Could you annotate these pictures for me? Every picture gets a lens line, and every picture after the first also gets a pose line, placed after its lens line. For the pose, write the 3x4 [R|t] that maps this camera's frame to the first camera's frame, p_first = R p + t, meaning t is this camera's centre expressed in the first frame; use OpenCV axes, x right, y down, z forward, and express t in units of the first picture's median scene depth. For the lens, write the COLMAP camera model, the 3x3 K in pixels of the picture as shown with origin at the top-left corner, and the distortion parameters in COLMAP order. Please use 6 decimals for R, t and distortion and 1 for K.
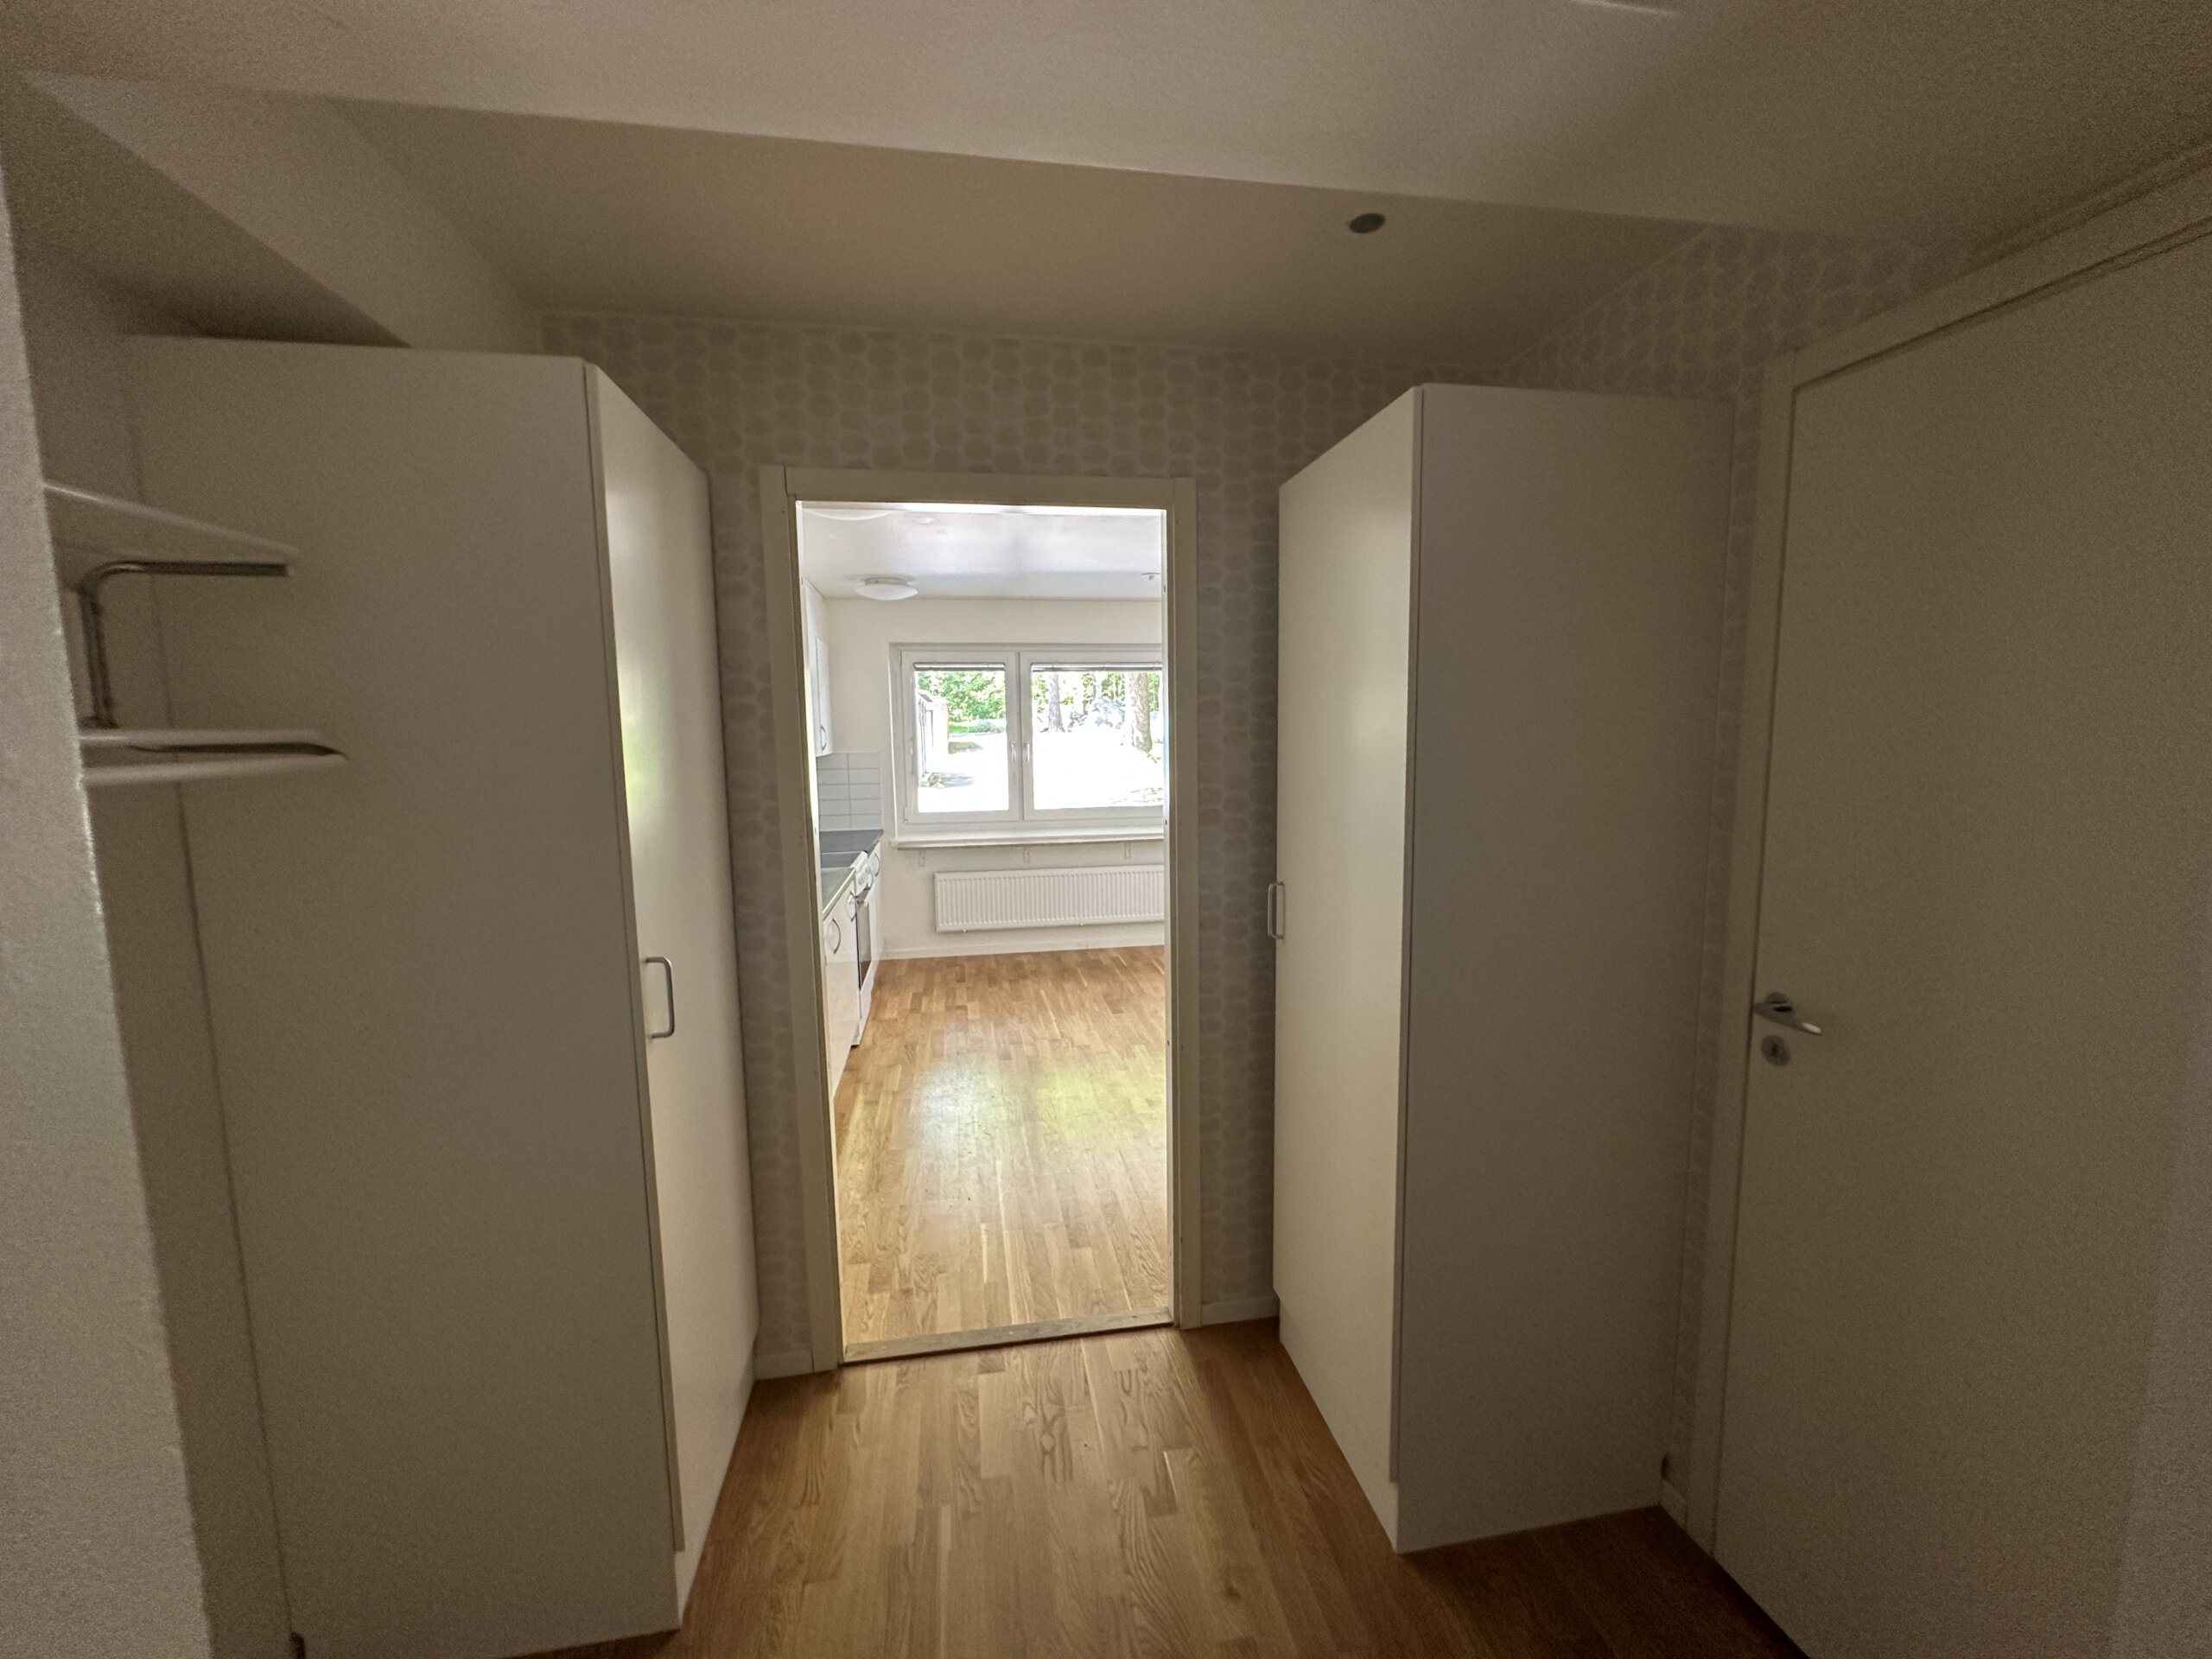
lens RADIAL K [[882.3, 0, 1106.0], [0, 882.3, 829.5], [0, 0, 1]] dist [0.006796, 0.000530]
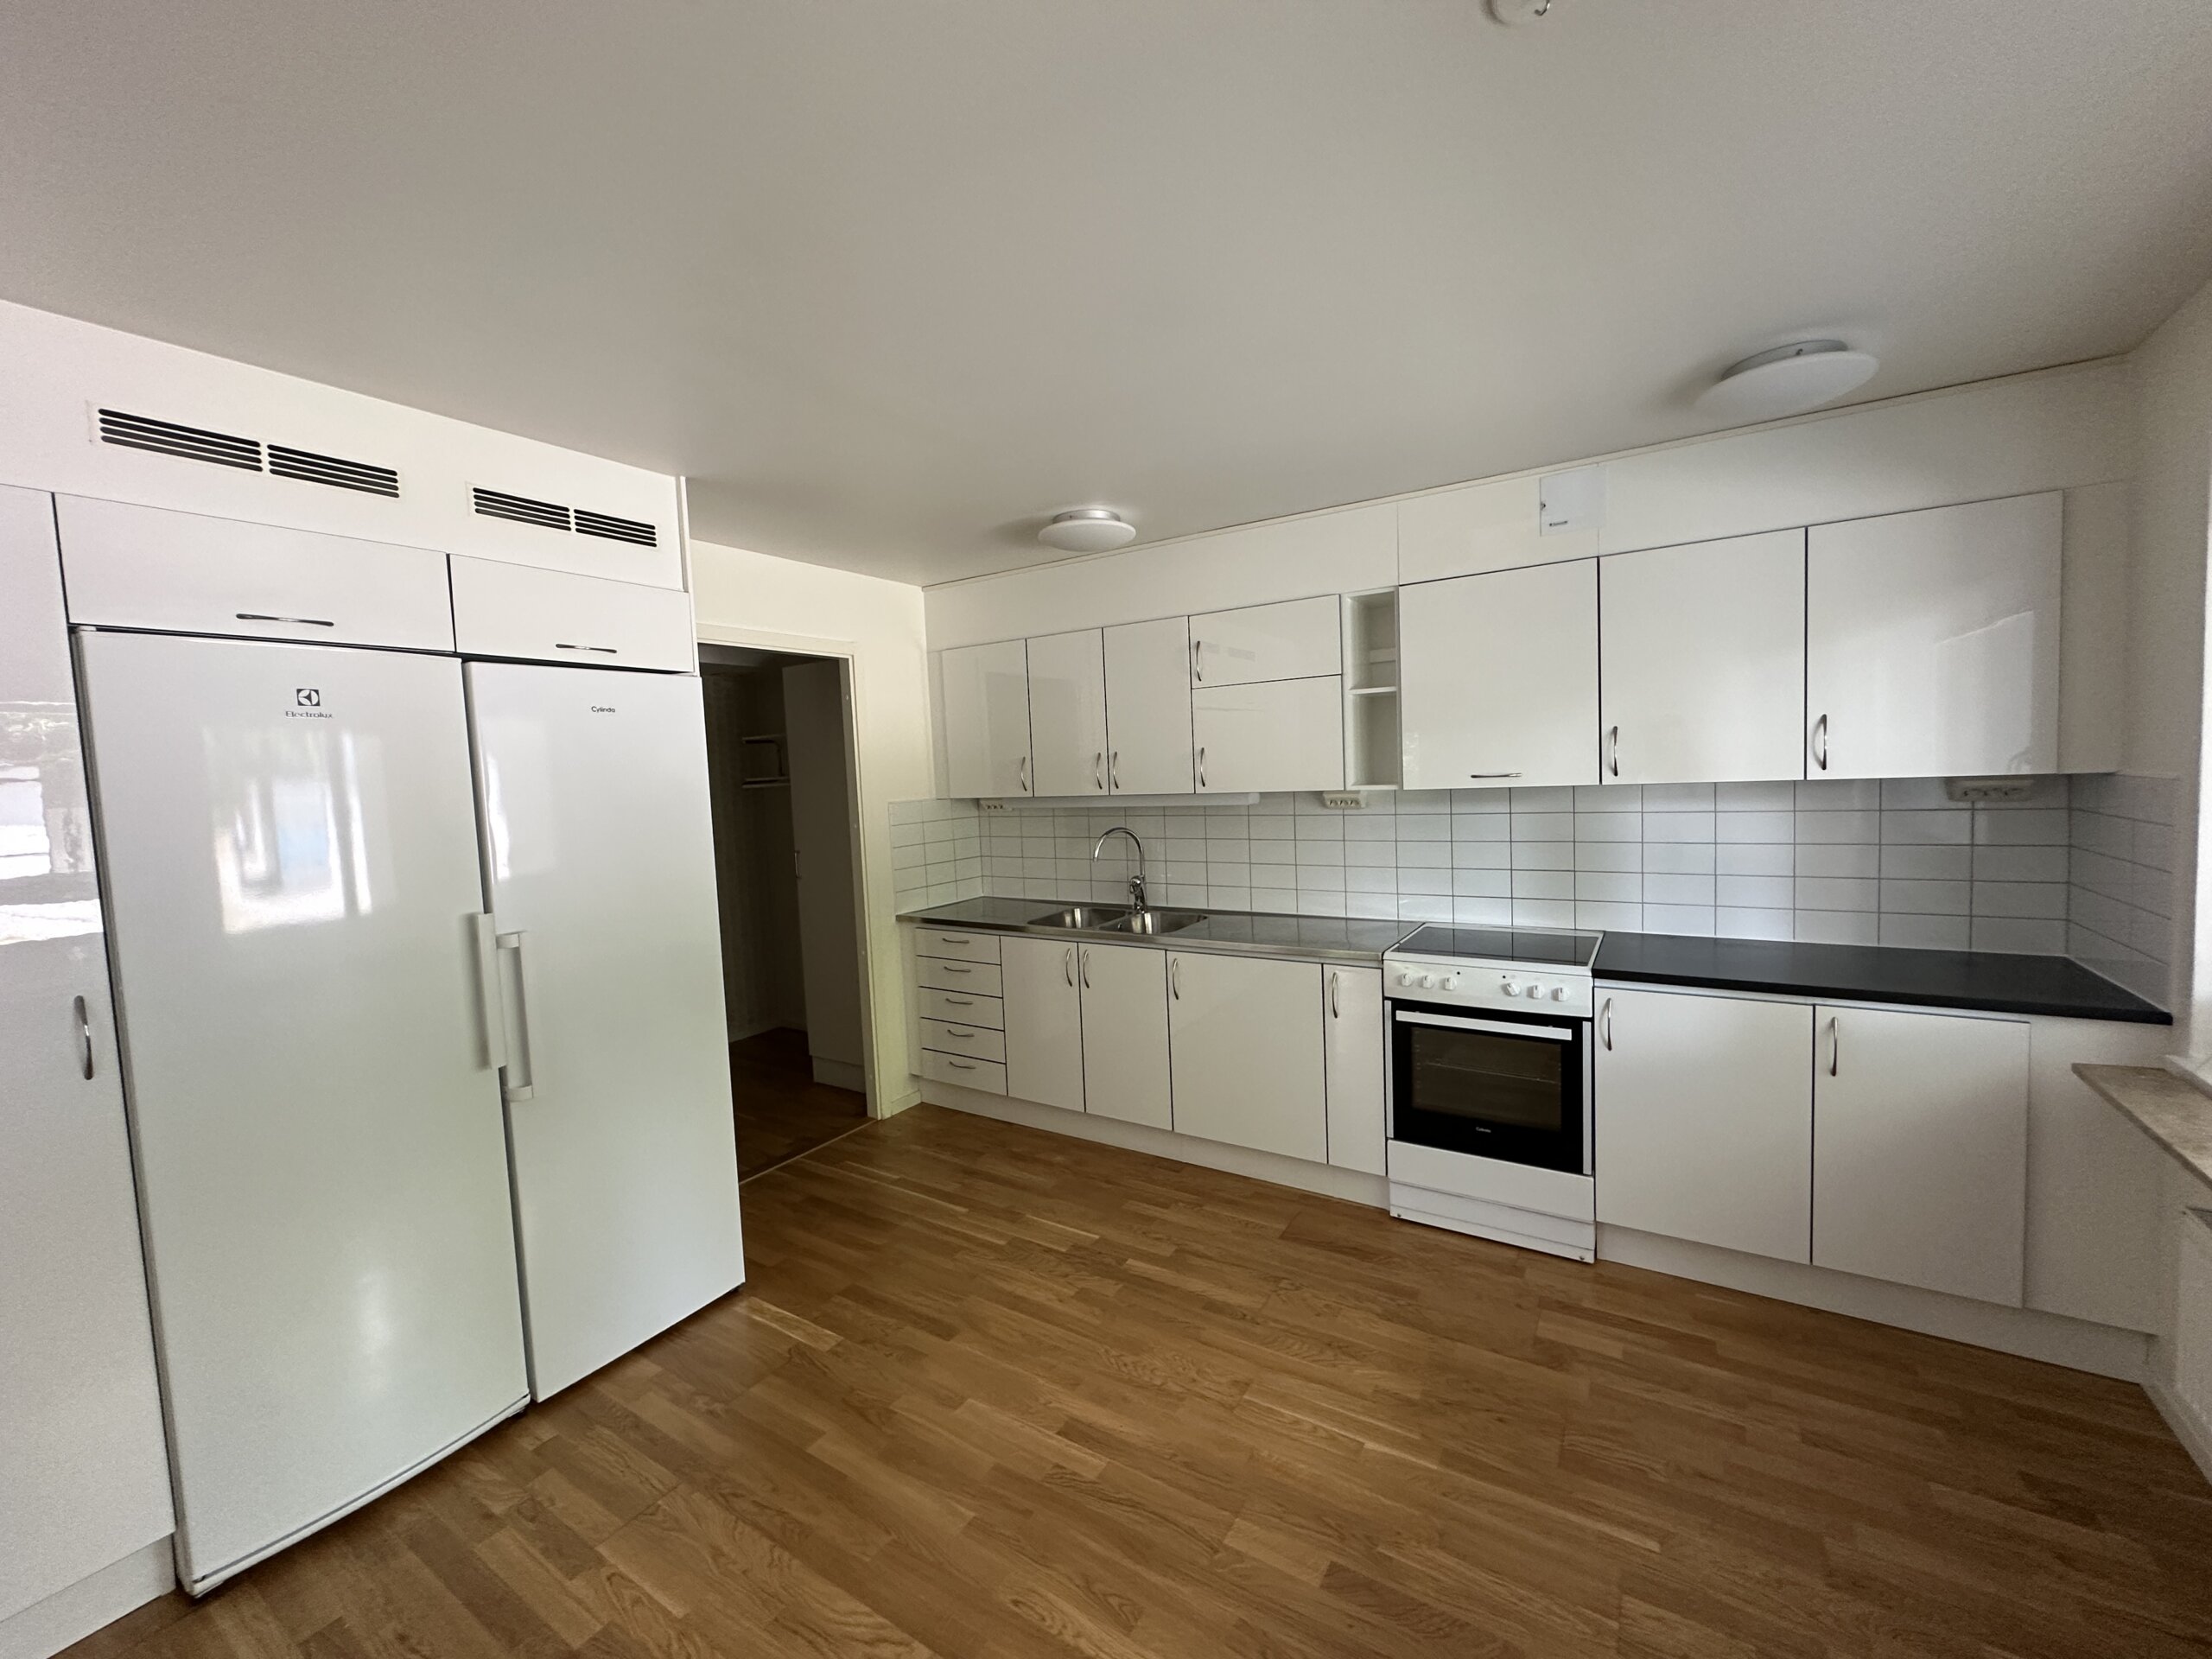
lens RADIAL K [[882.3, 0, 1106.0], [0, 882.3, 829.5], [0, 0, 1]] dist [0.006796, 0.000530]
pose [[-0.674399, 0.085817, -0.733363, 0.269957], [-0.035761, 0.988261, 0.148531, -0.112110], [0.737500, 0.126395, -0.663414, 1.021882]]
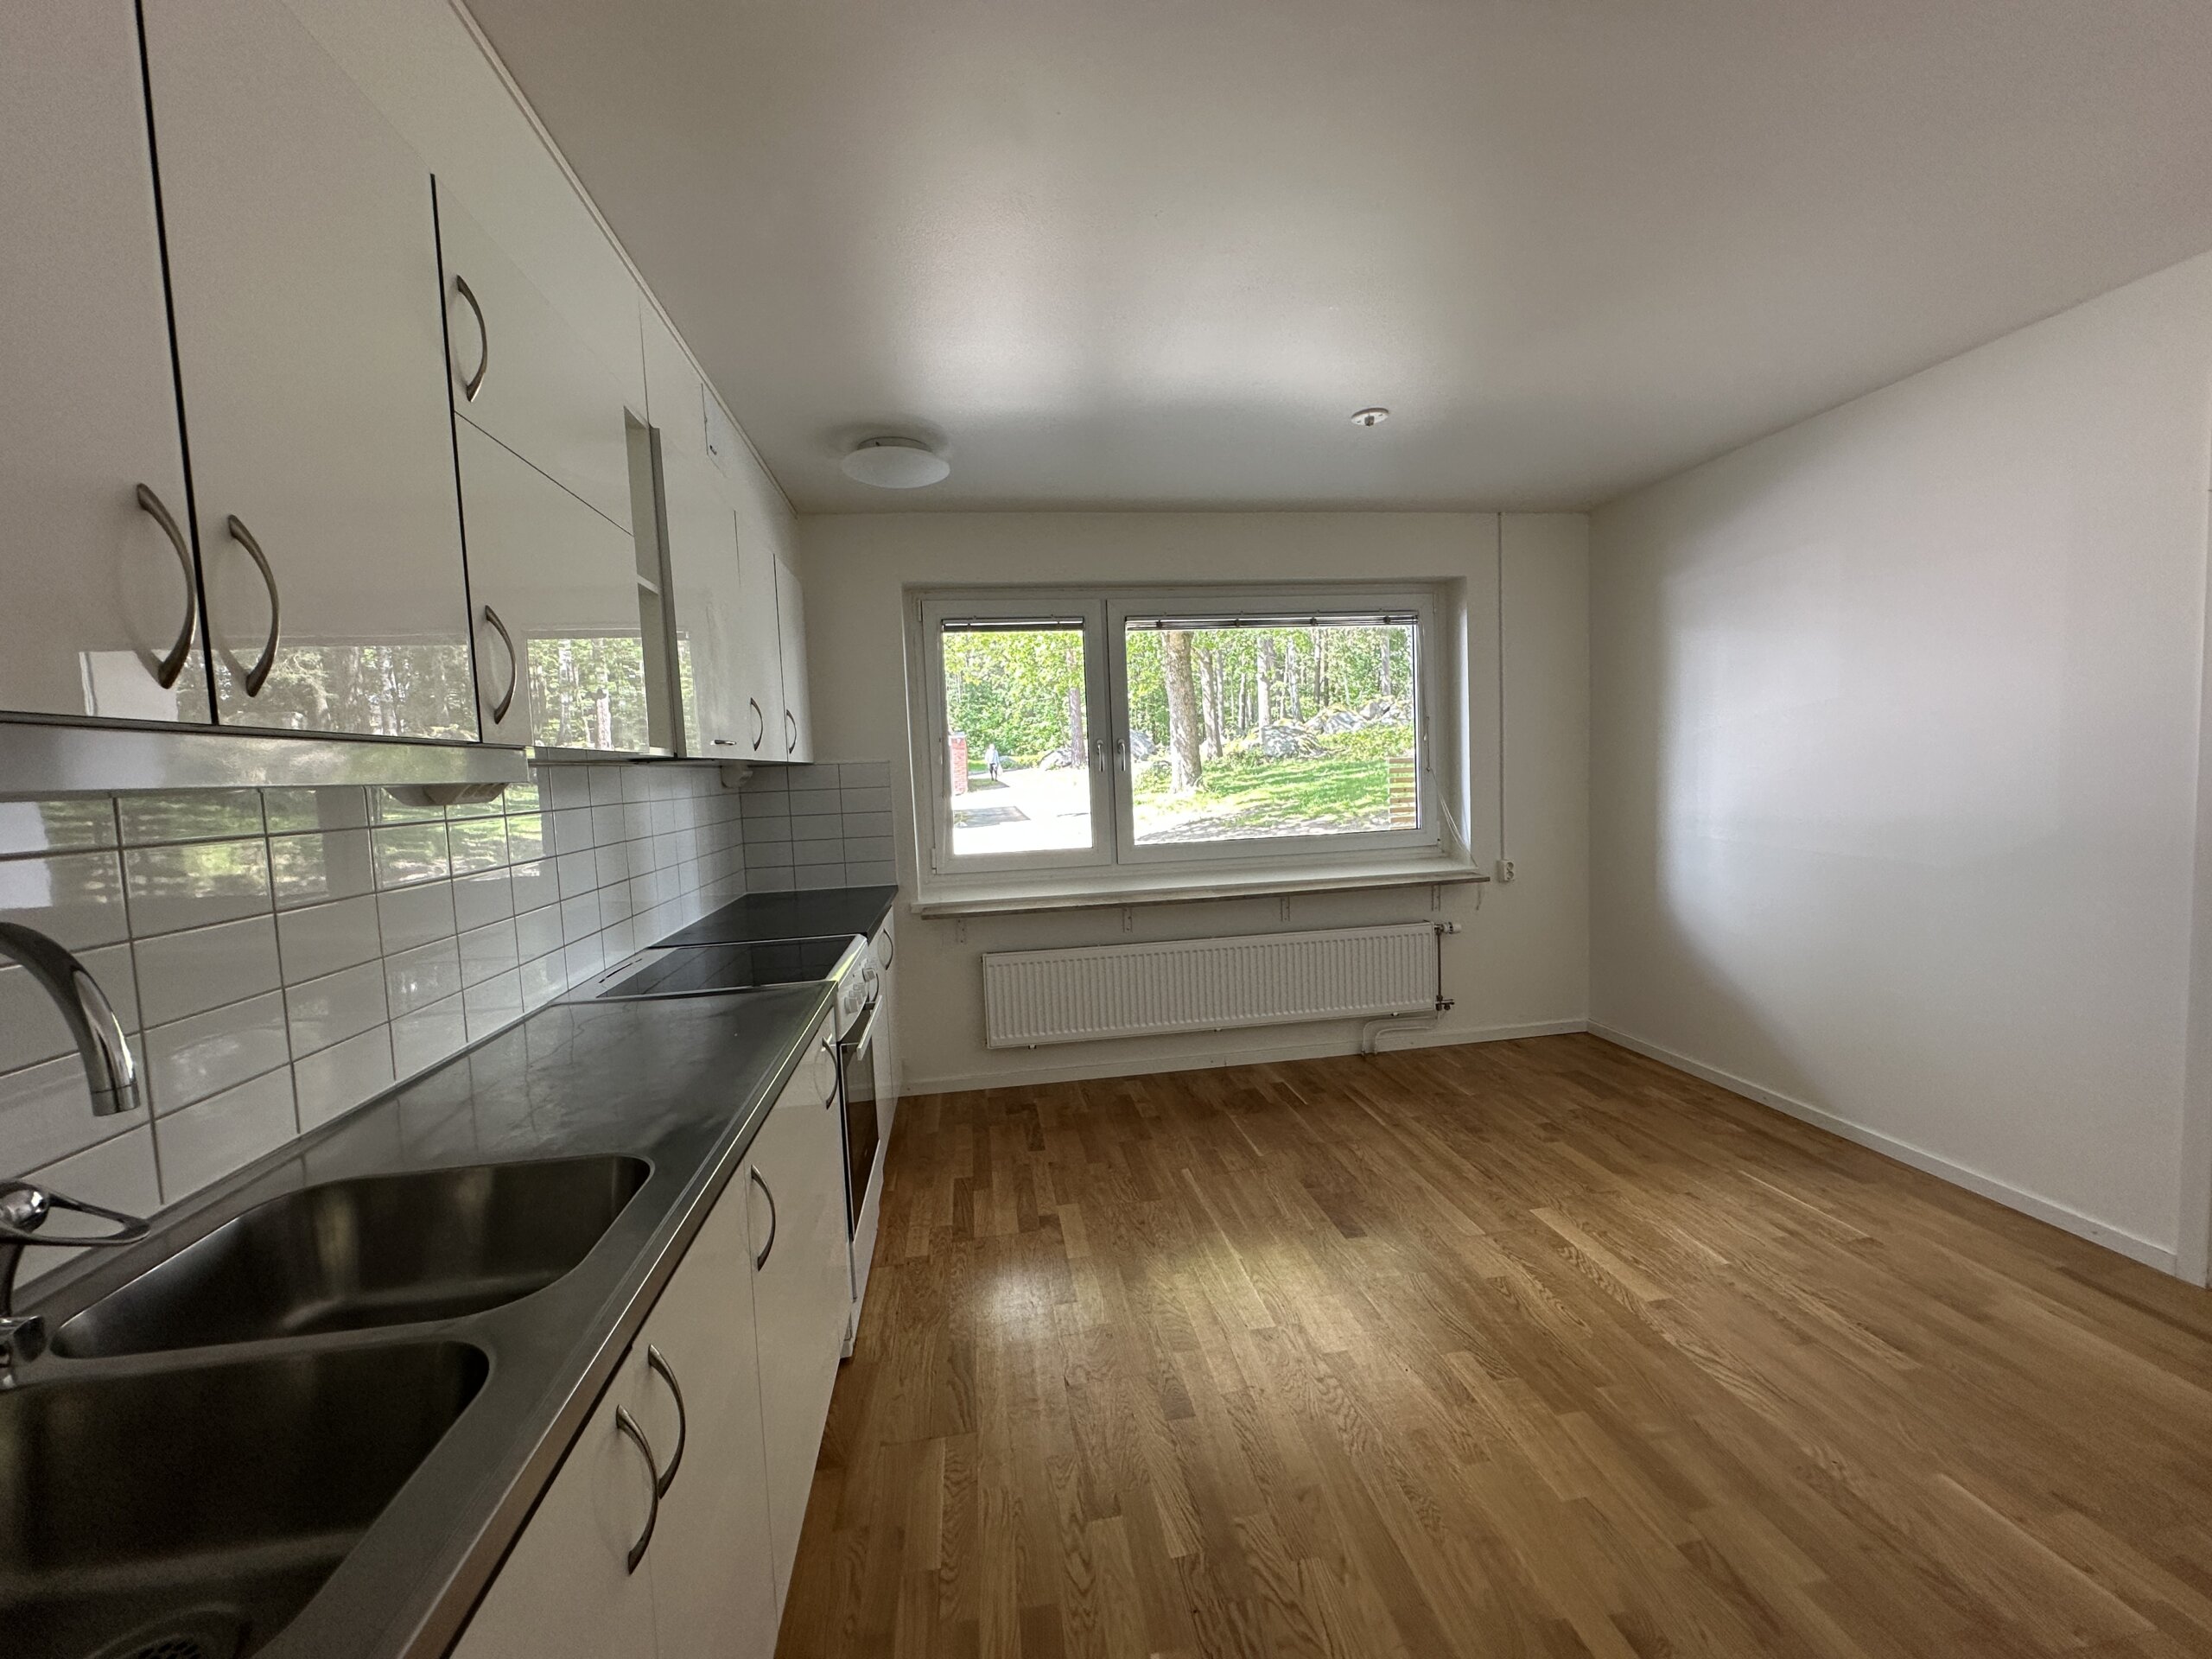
lens RADIAL K [[882.3, 0, 1106.0], [0, 882.3, 829.5], [0, 0, 1]] dist [0.006796, 0.000530]
pose [[0.999419, -0.028808, -0.018225, -0.105237], [0.028020, 0.998721, -0.042094, -0.010045], [0.019414, 0.041559, 0.998947, 0.427649]]
